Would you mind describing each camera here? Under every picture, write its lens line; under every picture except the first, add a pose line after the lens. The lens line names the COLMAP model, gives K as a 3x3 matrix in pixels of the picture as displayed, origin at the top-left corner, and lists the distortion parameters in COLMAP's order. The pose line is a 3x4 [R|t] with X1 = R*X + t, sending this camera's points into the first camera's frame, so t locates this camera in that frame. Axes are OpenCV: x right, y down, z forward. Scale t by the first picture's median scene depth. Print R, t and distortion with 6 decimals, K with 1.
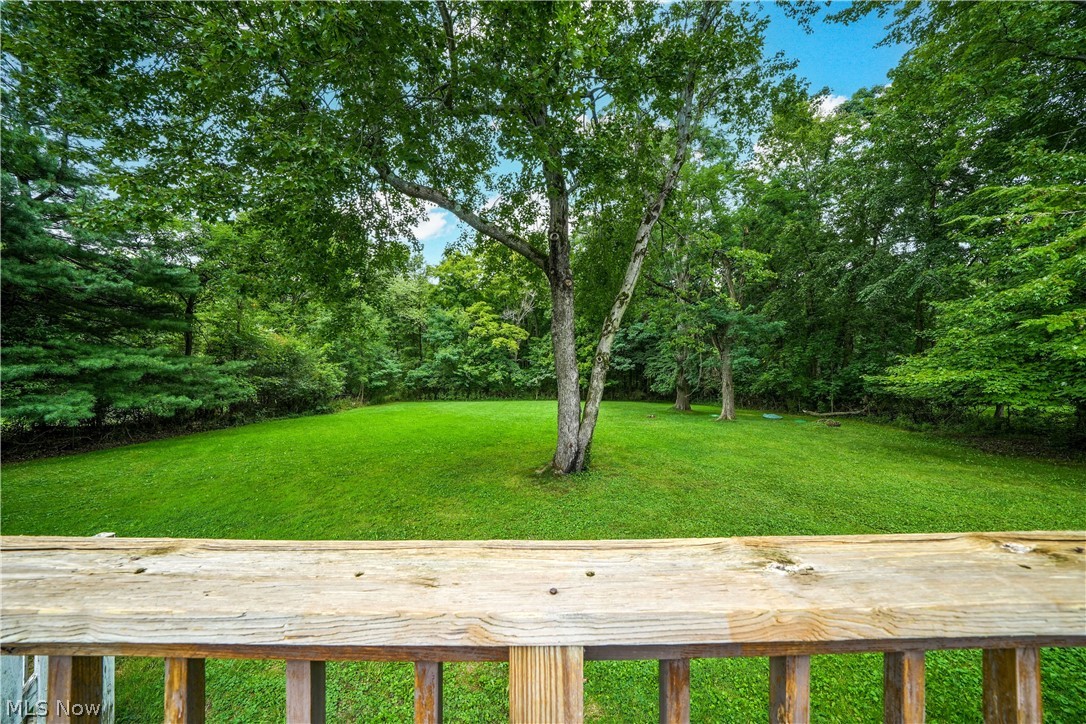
lens RADIAL K [[375.2, 0, 538.7], [0, 375.2, 366.2], [0, 0, 1]] dist [-0.021115, -0.000072]
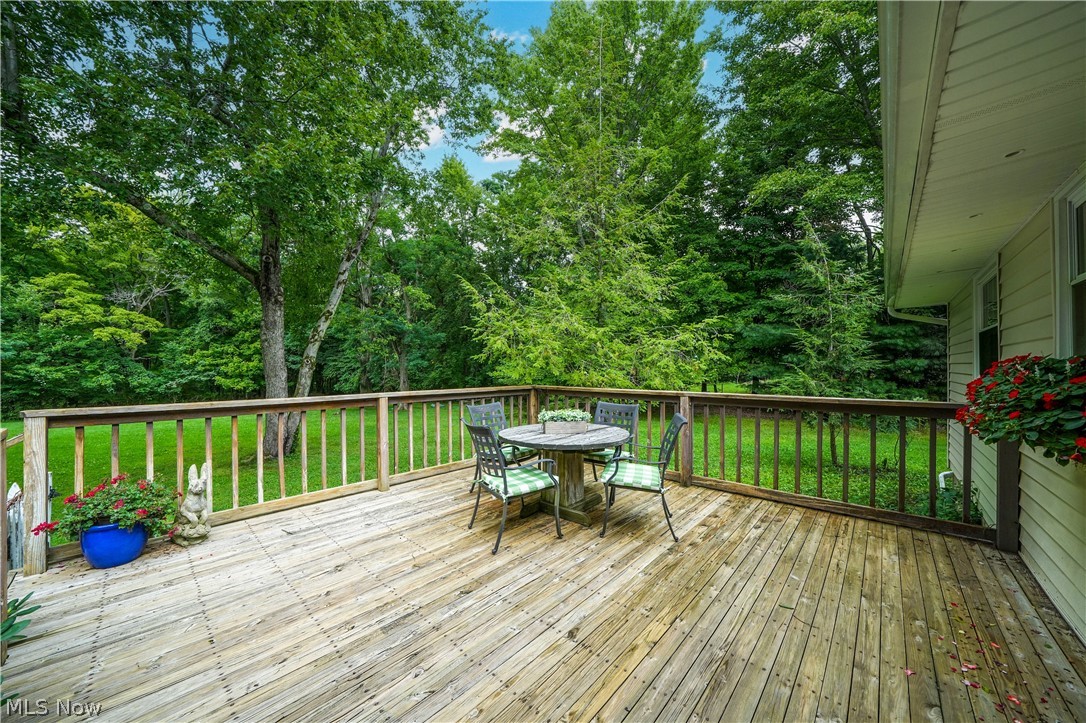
lens RADIAL K [[378.2, 0, 543.0], [0, 378.2, 361.5], [0, 0, 1]] dist [-0.020742, 0.000133]
pose [[0.682662, 0.007191, 0.730699, -0.051163], [0.001572, 0.999935, -0.011309, -0.000683], [-0.730732, 0.008869, 0.682607, -0.103121]]
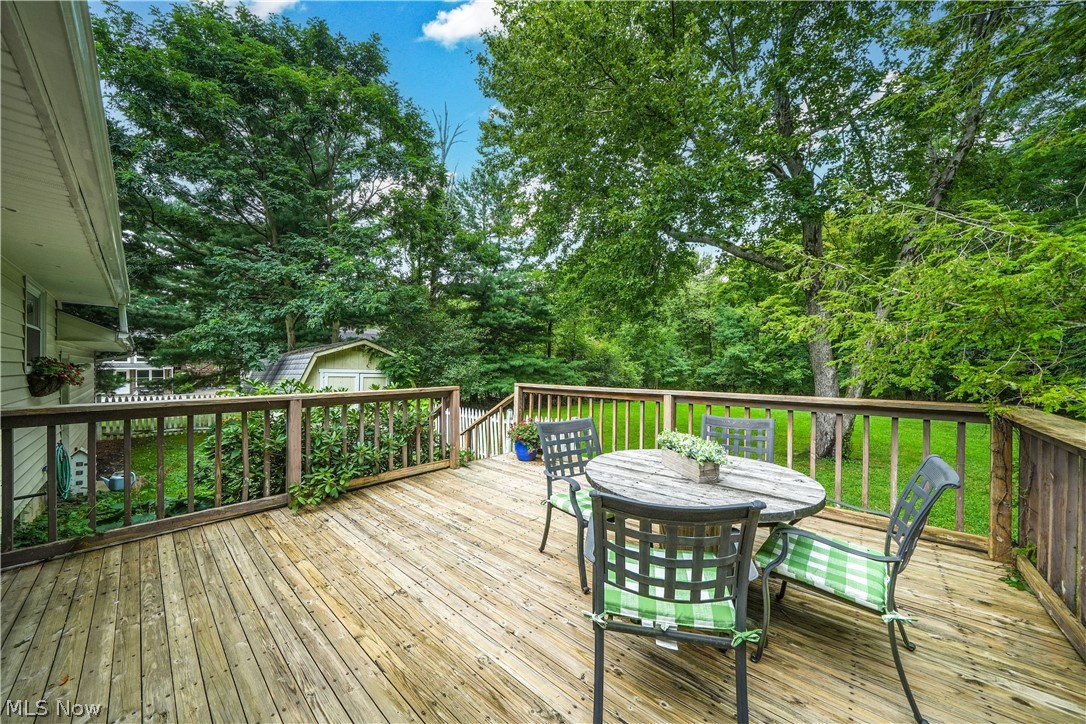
lens RADIAL K [[375.2, 0, 538.7], [0, 375.2, 366.2], [0, 0, 1]] dist [-0.021115, -0.000072]
pose [[0.733154, 0.000930, -0.680062, 0.049275], [0.003832, 0.999978, 0.005500, -0.000568], [0.680052, -0.006638, 0.733134, -0.099076]]
